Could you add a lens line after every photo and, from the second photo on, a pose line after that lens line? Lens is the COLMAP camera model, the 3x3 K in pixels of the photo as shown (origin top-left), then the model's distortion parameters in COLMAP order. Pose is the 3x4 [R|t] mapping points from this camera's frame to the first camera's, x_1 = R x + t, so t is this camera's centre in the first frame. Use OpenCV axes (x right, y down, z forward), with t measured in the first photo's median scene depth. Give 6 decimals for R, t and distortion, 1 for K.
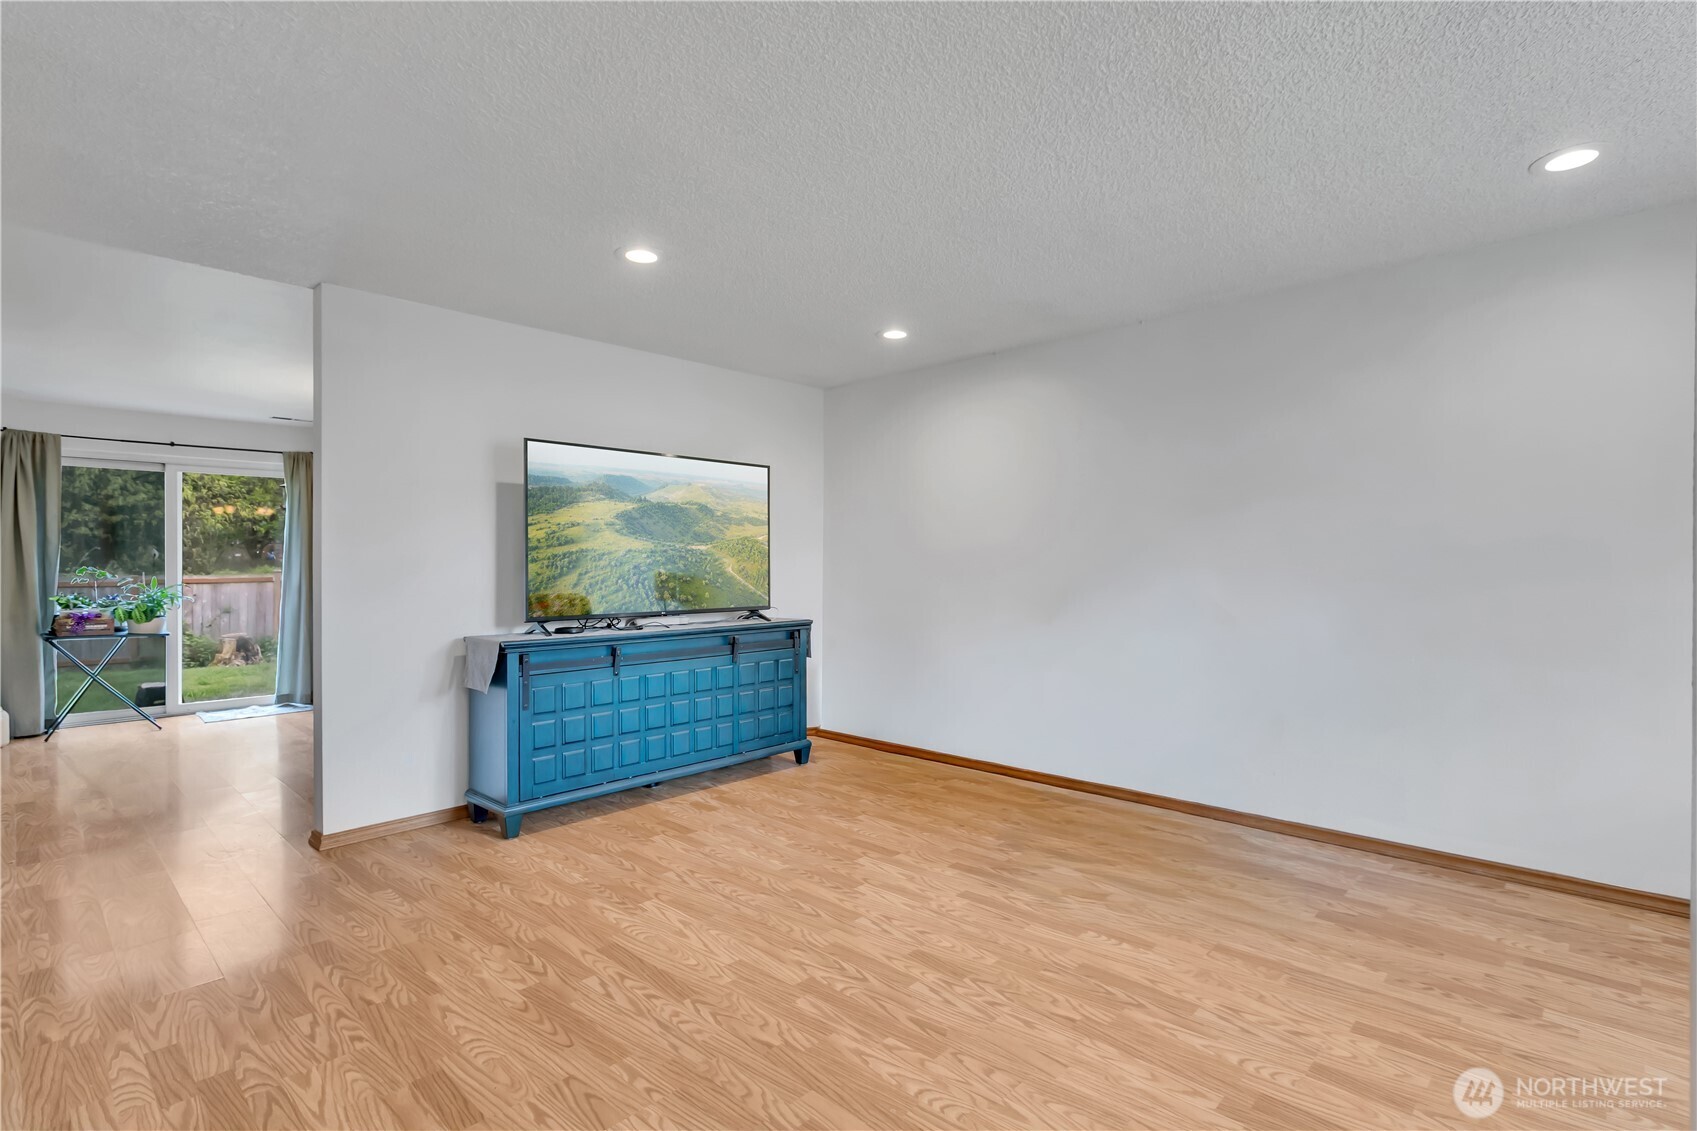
lens RADIAL K [[787.9, 0, 838.9], [0, 787.9, 567.0], [0, 0, 1]] dist [0.004548, -0.000126]
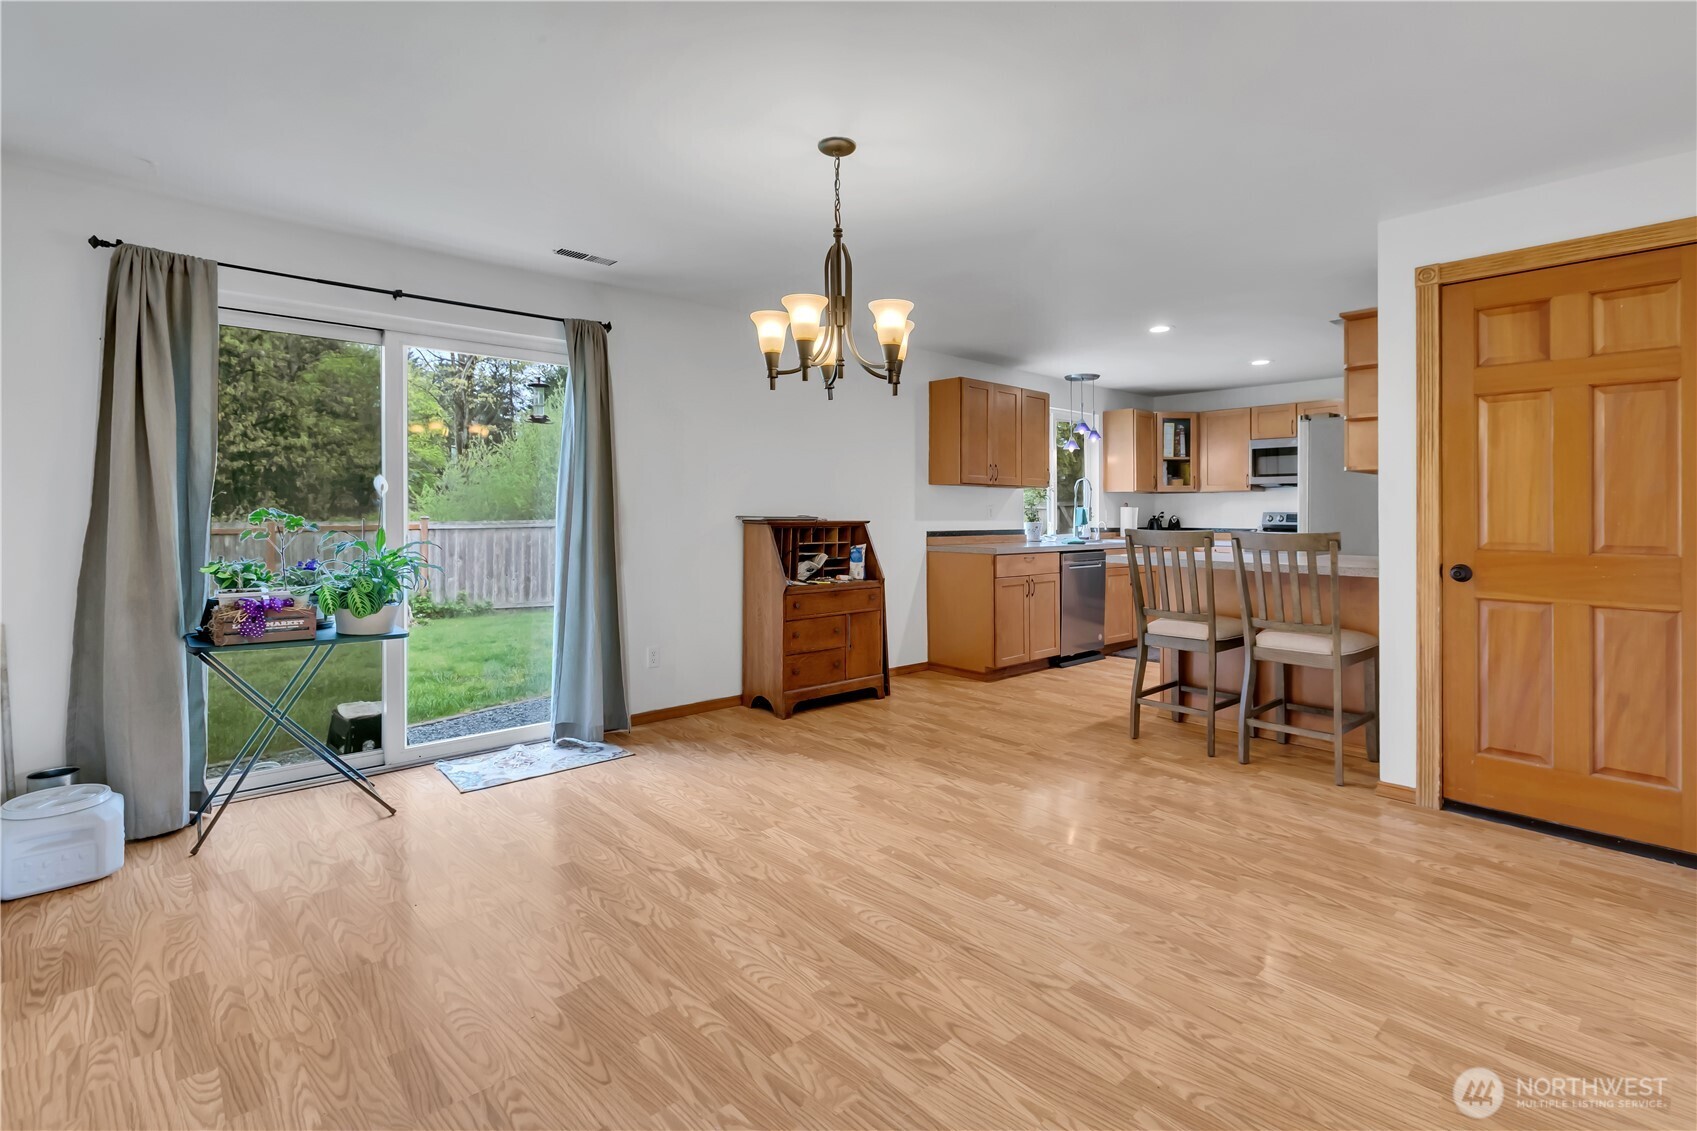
lens RADIAL K [[787.9, 0, 849.2], [0, 787.9, 513.7], [0, 0, 1]] dist [0.004548, -0.000126]
pose [[0.996951, 0.005708, -0.077825, -0.478214], [-0.005952, 0.999978, -0.002905, 0.003166], [0.077806, 0.003360, 0.996963, 0.463755]]
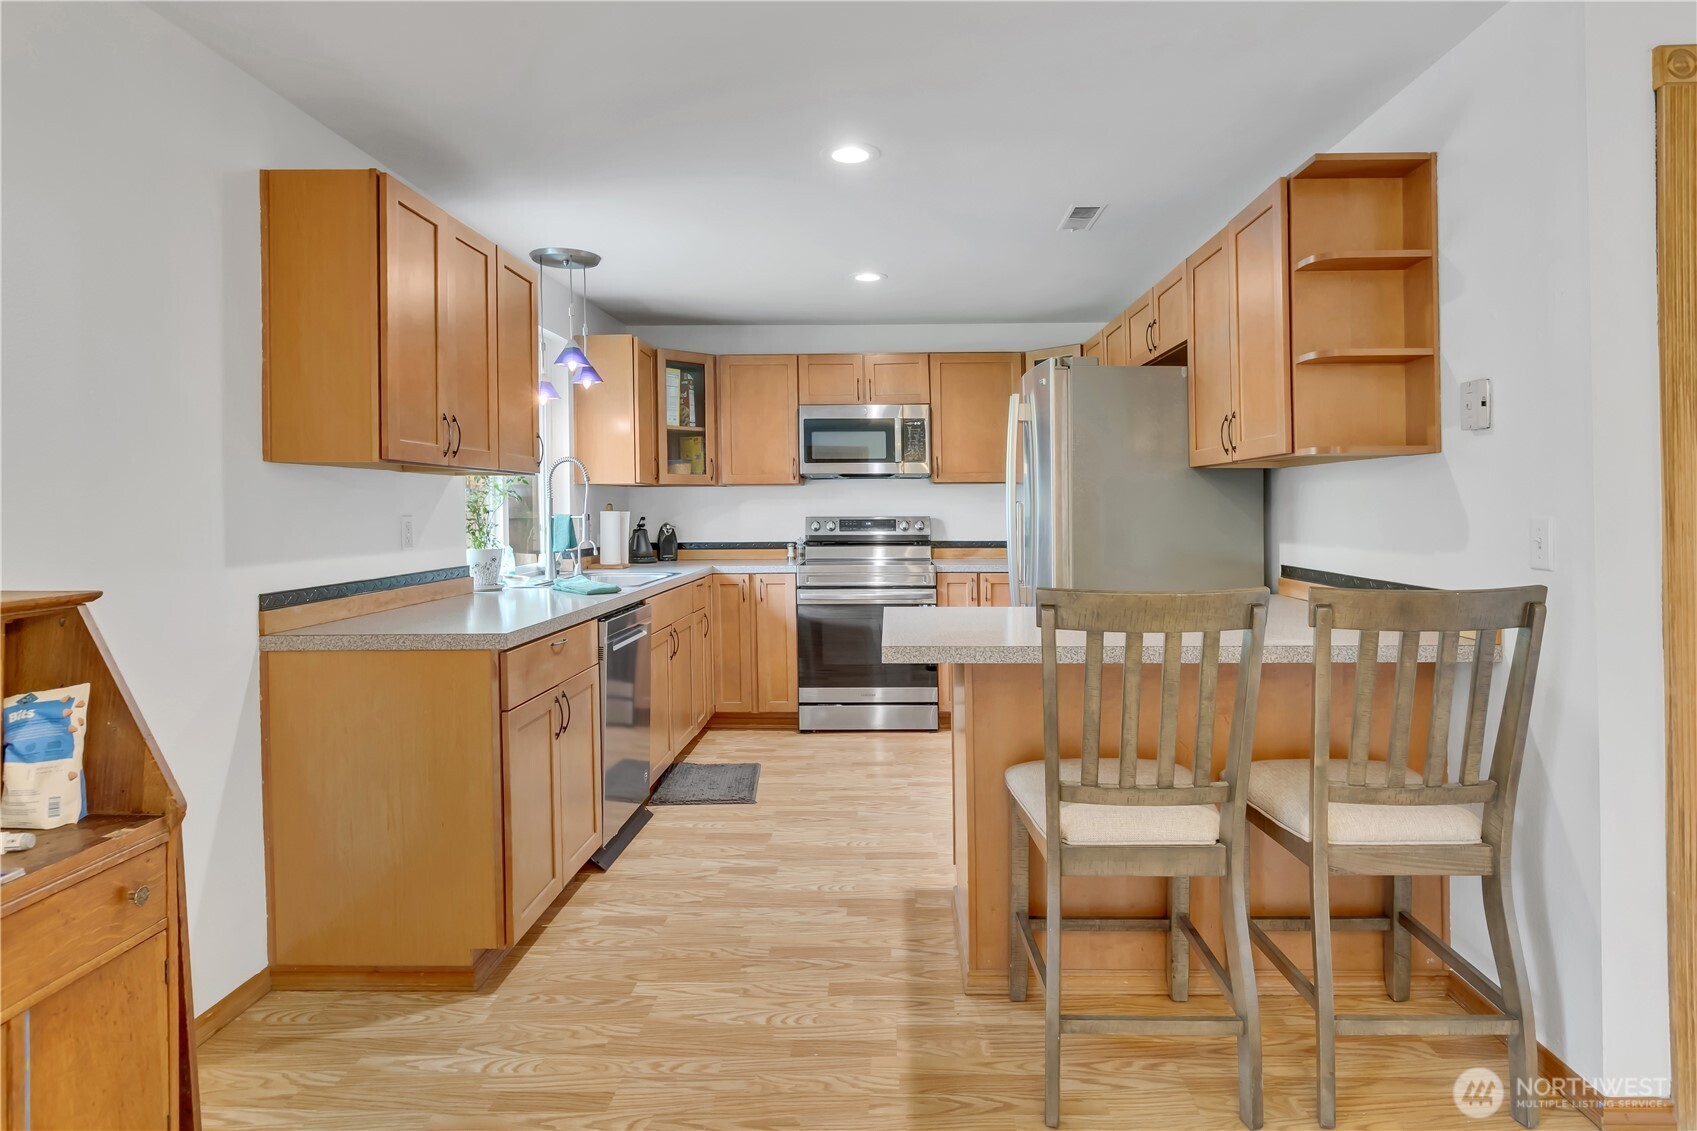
lens RADIAL K [[964.5, 0, 876.3], [0, 964.5, 510.1], [0, 0, 1]] dist [0.002978, -0.001729]
pose [[0.735584, -0.006445, 0.677403, -0.838317], [0.006873, 0.999974, 0.002050, -0.091760], [-0.677398, 0.003148, 0.735610, 3.090160]]
